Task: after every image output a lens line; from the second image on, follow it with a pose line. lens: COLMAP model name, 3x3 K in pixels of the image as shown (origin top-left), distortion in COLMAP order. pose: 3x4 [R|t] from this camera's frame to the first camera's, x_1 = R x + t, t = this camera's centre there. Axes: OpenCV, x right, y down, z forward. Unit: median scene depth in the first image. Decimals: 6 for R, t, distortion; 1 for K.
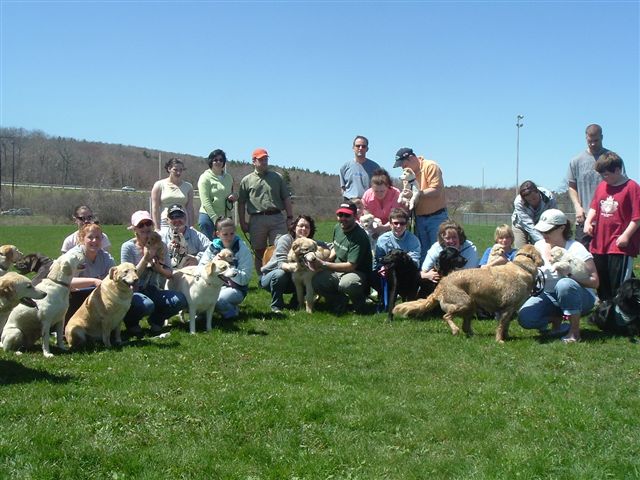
lens RADIAL K [[689.0, 0, 310.3], [0, 689.0, 243.5], [0, 0, 1]] dist [-0.083872, 0.000000]
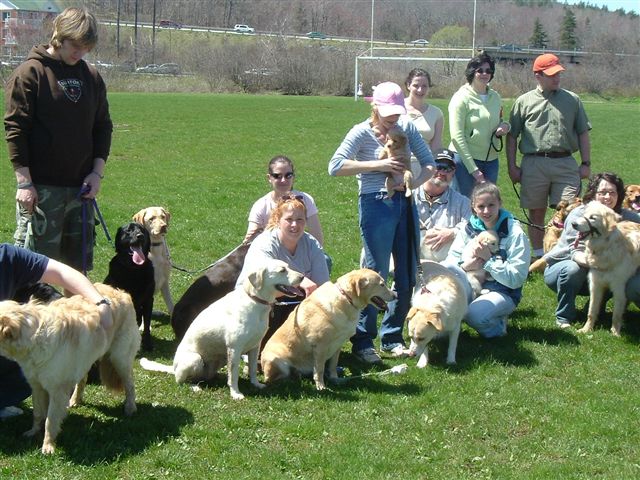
lens RADIAL K [[1071.4, 0, 318.0], [0, 1071.4, 239.5], [0, 0, 1]] dist [-0.067435, 0.000000]
pose [[0.965971, 0.060645, -0.251439, -0.034118], [-0.032734, 0.992971, 0.113738, -0.124190], [0.256570, -0.101637, 0.961167, -0.031238]]
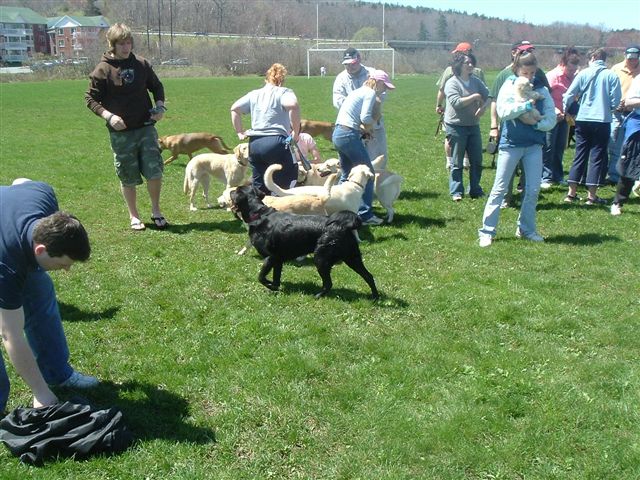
lens RADIAL K [[689.0, 0, 315.3], [0, 689.0, 245.0], [0, 0, 1]] dist [-0.083872, 0.000000]
pose [[0.977930, 0.046583, -0.203671, -0.062276], [-0.000641, 0.975492, 0.220033, -0.116183], [0.208930, -0.215046, 0.953993, -0.201788]]
